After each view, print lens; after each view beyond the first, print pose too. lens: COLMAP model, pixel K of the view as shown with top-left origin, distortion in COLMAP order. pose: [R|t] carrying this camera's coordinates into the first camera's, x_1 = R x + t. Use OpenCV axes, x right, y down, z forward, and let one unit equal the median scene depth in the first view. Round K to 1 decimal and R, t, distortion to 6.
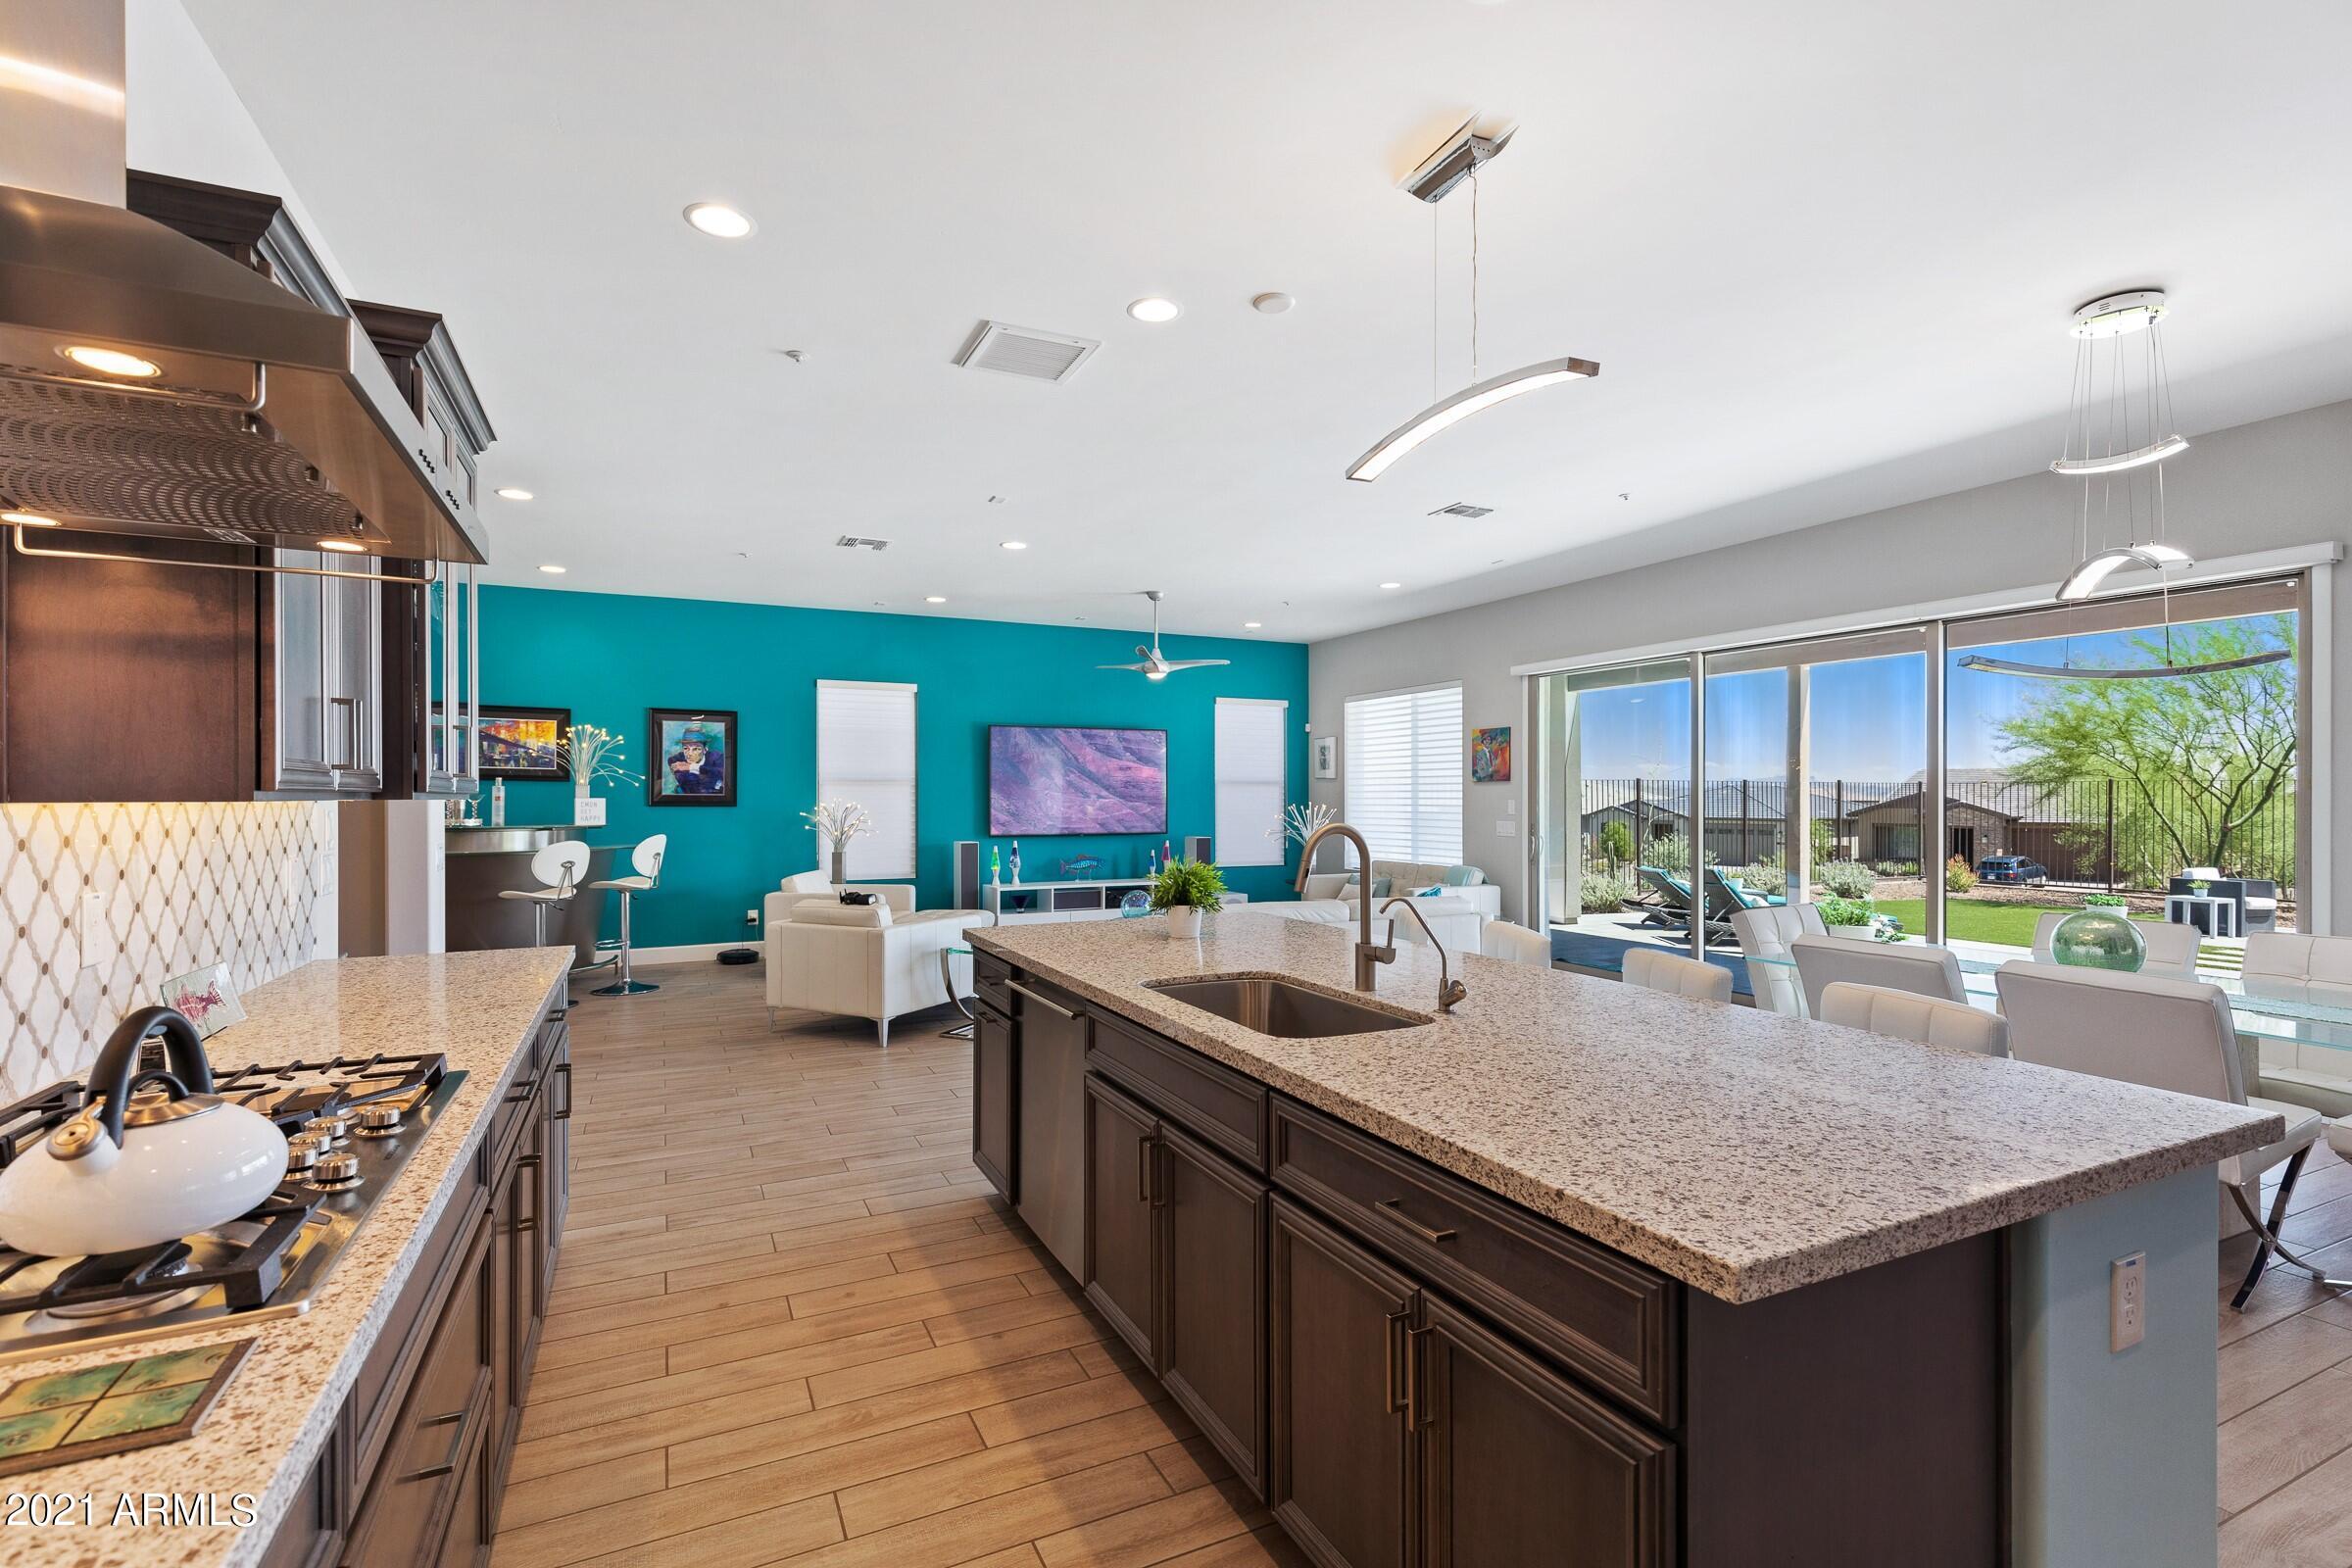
lens RADIAL K [[1069.3, 0, 1177.2], [0, 1069.3, 790.6], [0, 0, 1]] dist [0.002396, 0.001848]
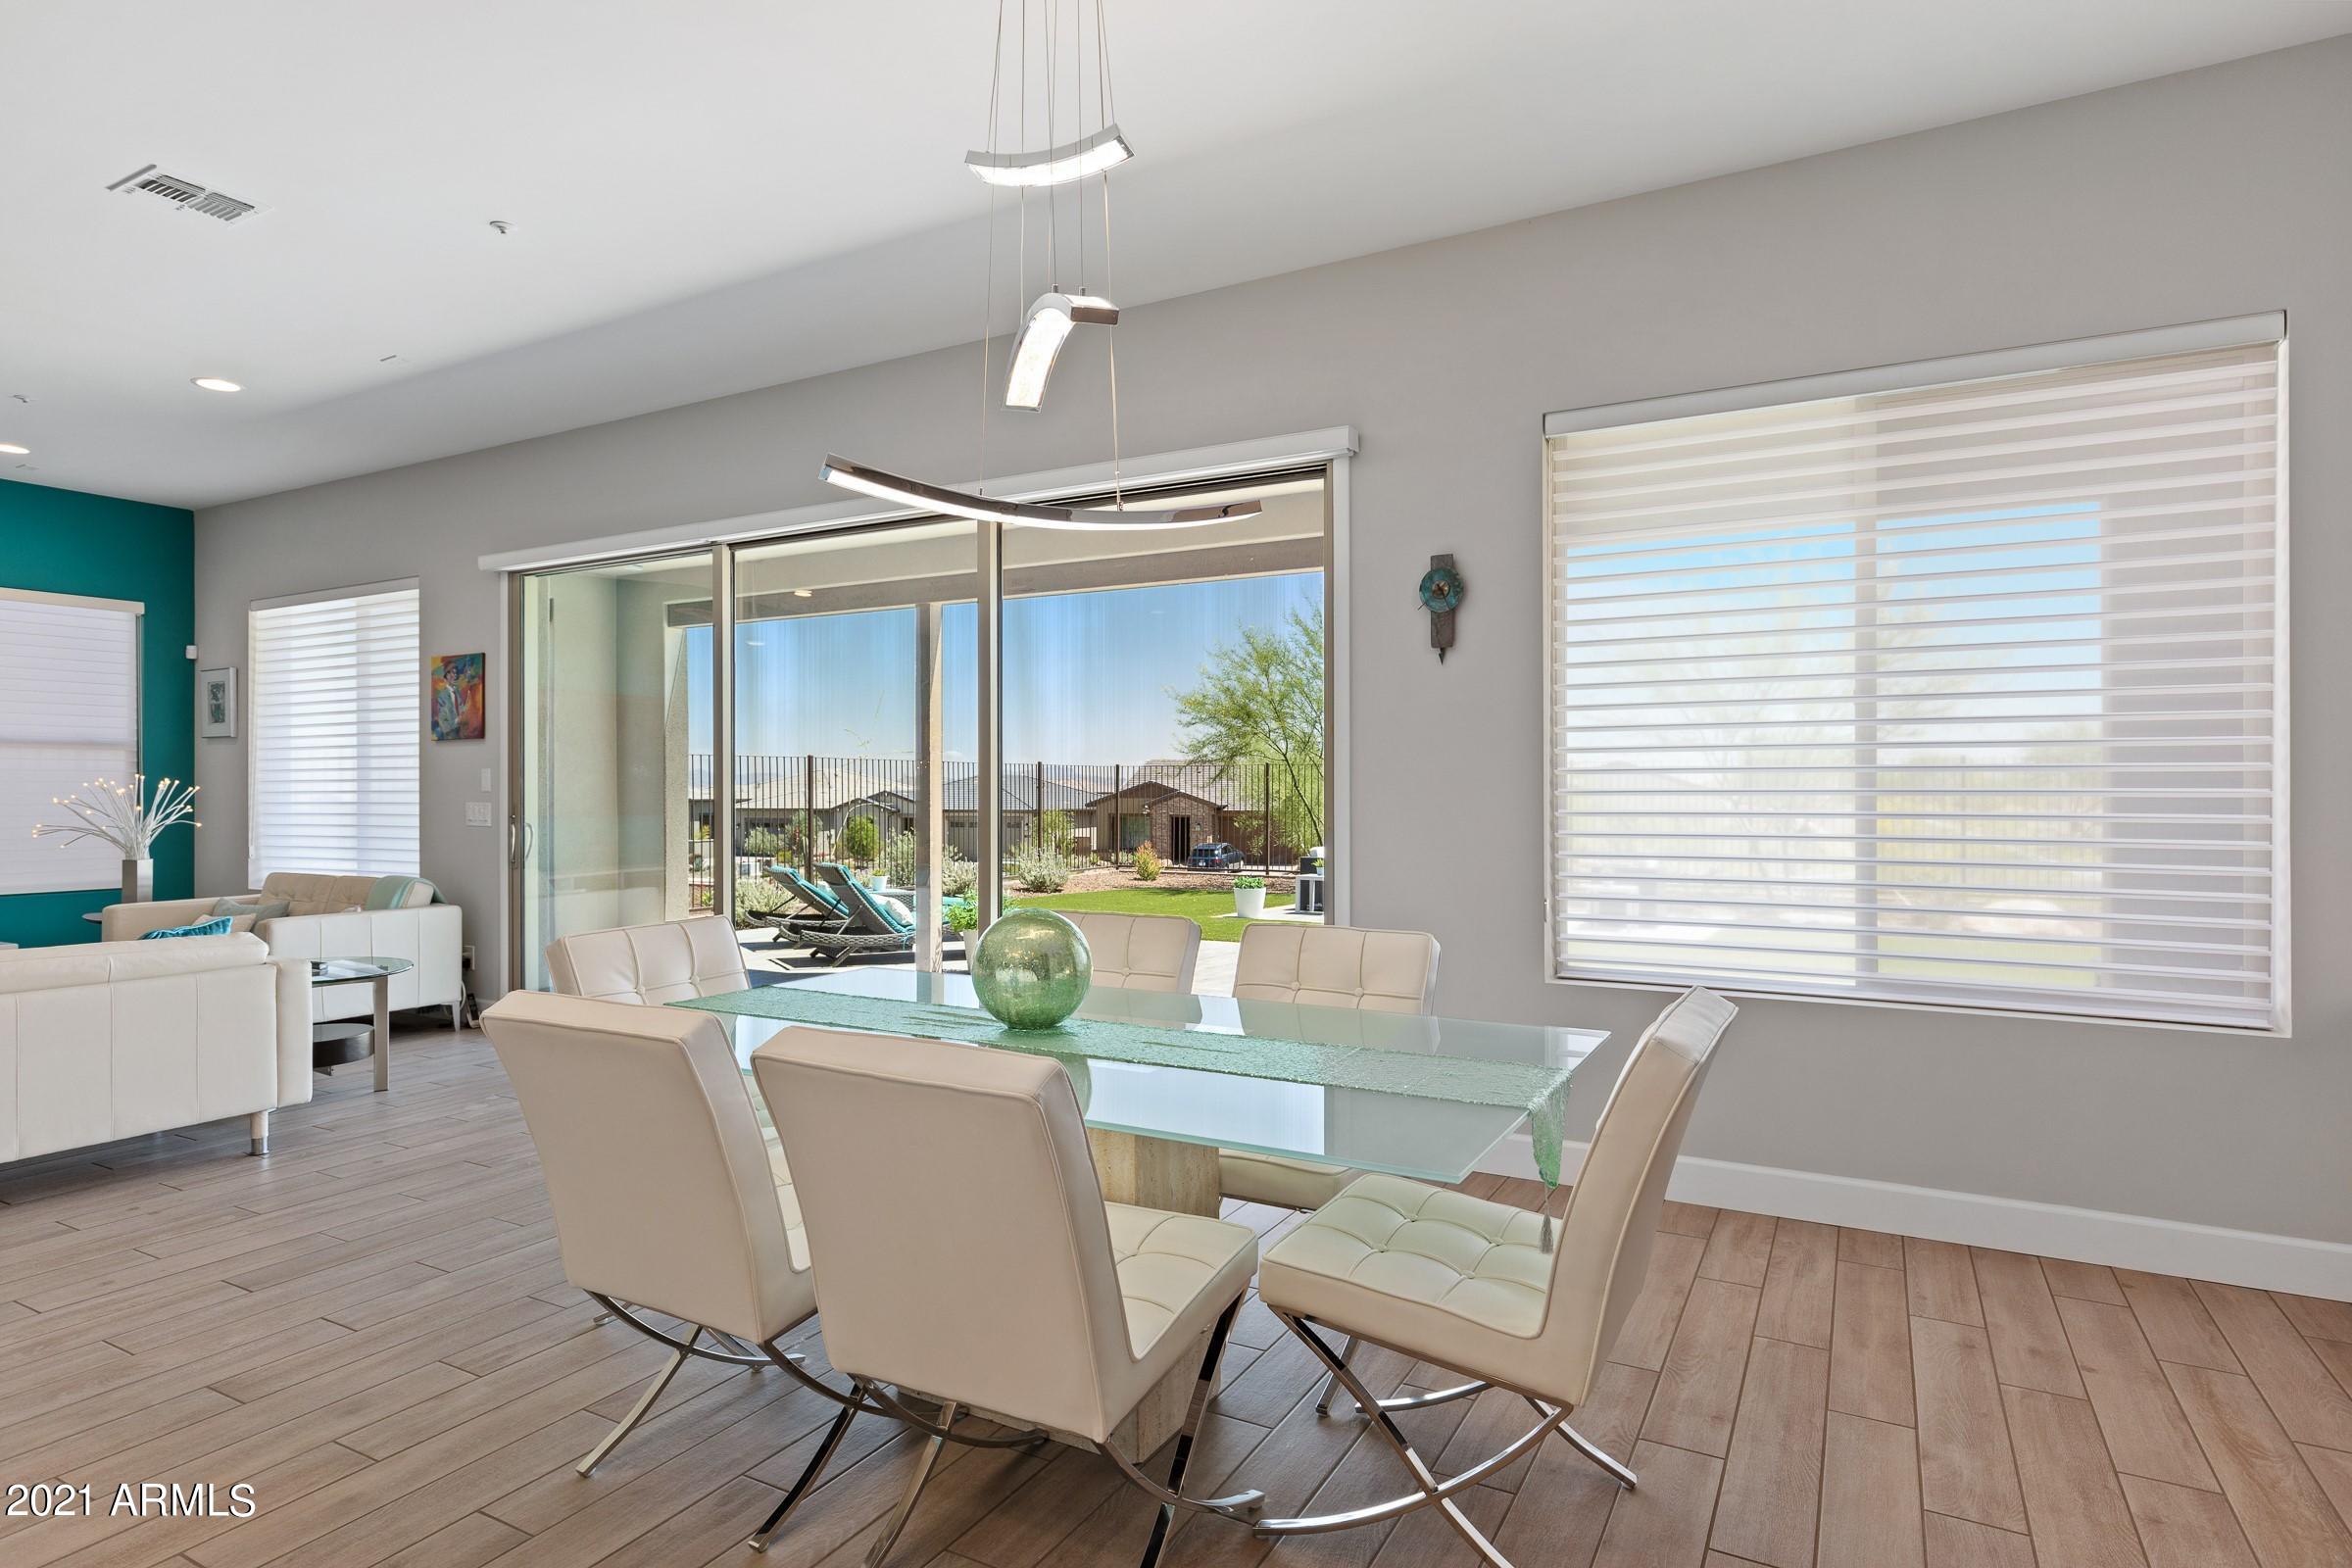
lens RADIAL K [[1256.6, 0, 1175.4], [0, 1256.6, 781.8], [0, 0, 1]] dist [0.014137, 0.000363]
pose [[0.819582, 0.001049, 0.572961, 0.164856], [-0.000465, 0.999999, -0.001167, 0.012988], [-0.572962, 0.000690, 0.819582, 0.117385]]
